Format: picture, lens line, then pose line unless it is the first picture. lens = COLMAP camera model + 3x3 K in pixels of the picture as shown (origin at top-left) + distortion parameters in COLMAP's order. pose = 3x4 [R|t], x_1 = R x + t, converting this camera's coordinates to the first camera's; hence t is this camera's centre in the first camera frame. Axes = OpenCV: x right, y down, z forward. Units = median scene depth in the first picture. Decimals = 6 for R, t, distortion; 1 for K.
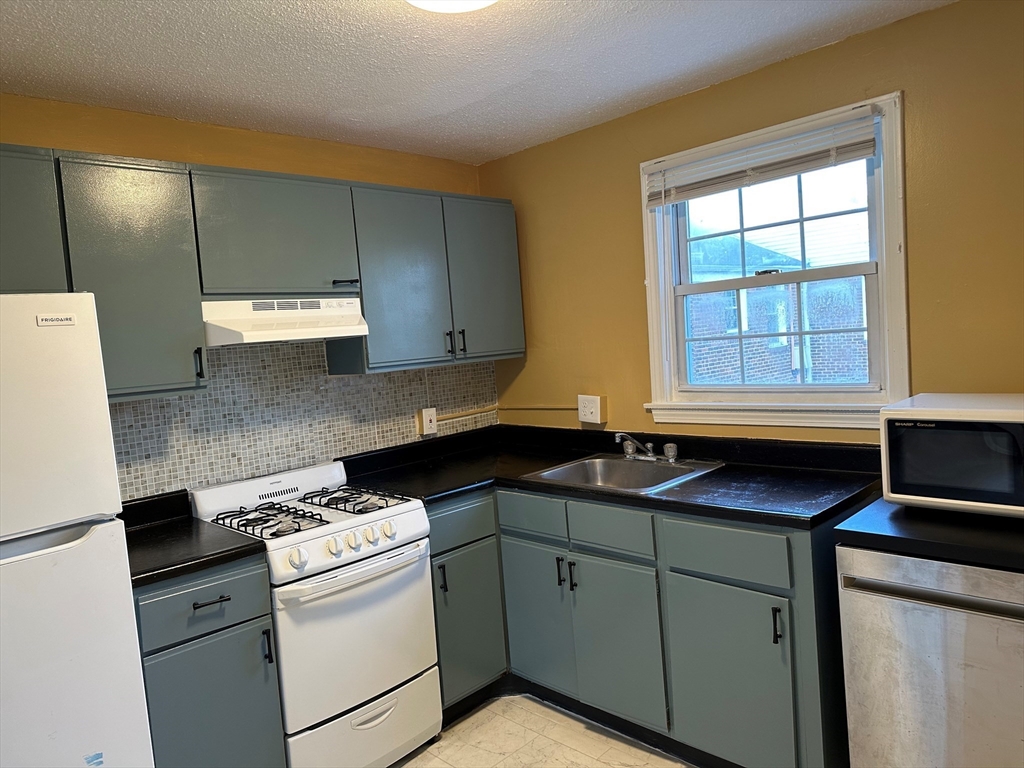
lens RADIAL K [[703.3, 0, 520.9], [0, 703.3, 383.6], [0, 0, 1]] dist [0.081072, -0.028875]
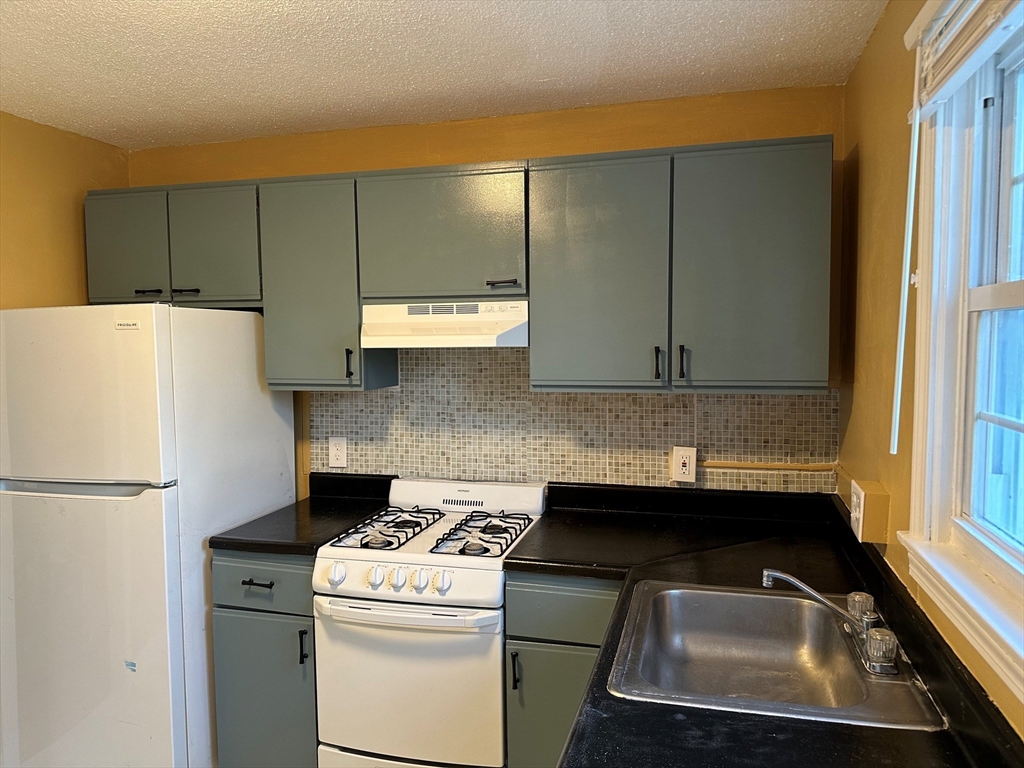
lens RADIAL K [[703.3, 0, 517.9], [0, 703.3, 384.1], [0, 0, 1]] dist [0.081072, -0.028875]
pose [[0.504086, 0.130617, -0.853719, 0.492567], [-0.091570, 0.991009, 0.097553, -0.104933], [0.858785, 0.029000, 0.511514, 0.575217]]
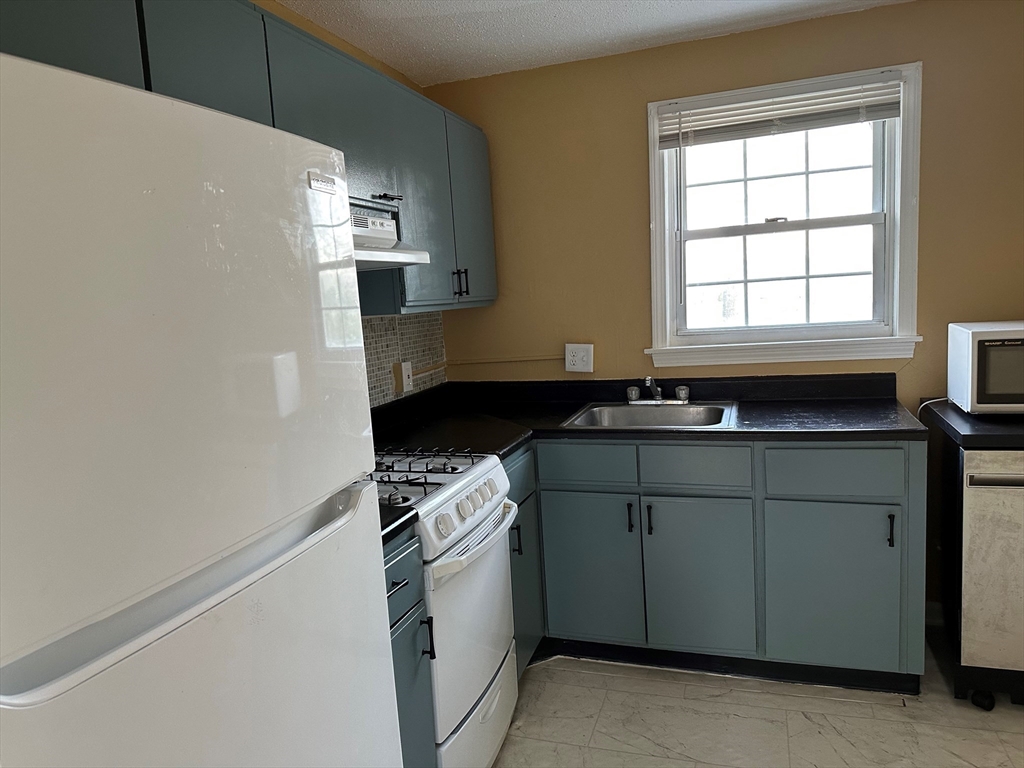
lens RADIAL K [[703.3, 0, 521.1], [0, 703.3, 384.3], [0, 0, 1]] dist [0.081072, -0.028875]
pose [[0.896409, -0.034613, 0.441874, -0.473640], [0.023618, 0.999260, 0.030362, 0.048573], [-0.442598, -0.016780, 0.896563, 0.195805]]
